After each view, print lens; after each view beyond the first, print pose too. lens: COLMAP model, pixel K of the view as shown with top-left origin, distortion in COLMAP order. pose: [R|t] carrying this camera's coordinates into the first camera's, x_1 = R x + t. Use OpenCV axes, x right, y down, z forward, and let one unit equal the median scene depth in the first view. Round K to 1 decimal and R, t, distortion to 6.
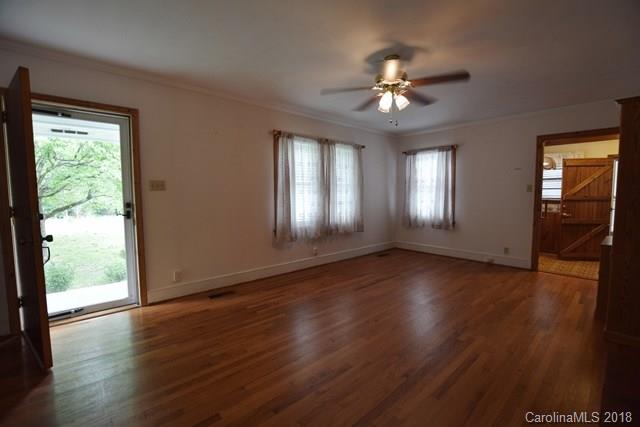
lens RADIAL K [[275.5, 0, 321.1], [0, 275.5, 214.5], [0, 0, 1]] dist [-0.026493, 0.000227]
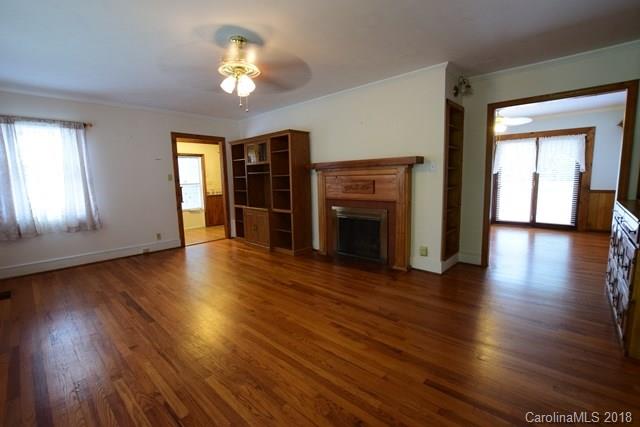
lens RADIAL K [[275.5, 0, 321.1], [0, 275.5, 214.5], [0, 0, 1]] dist [-0.026493, 0.000227]
pose [[-0.086540, -0.124540, 0.988433, -0.455536], [0.093460, 0.986765, 0.132513, -0.037039], [-0.991855, 0.103847, -0.073755, 0.483898]]
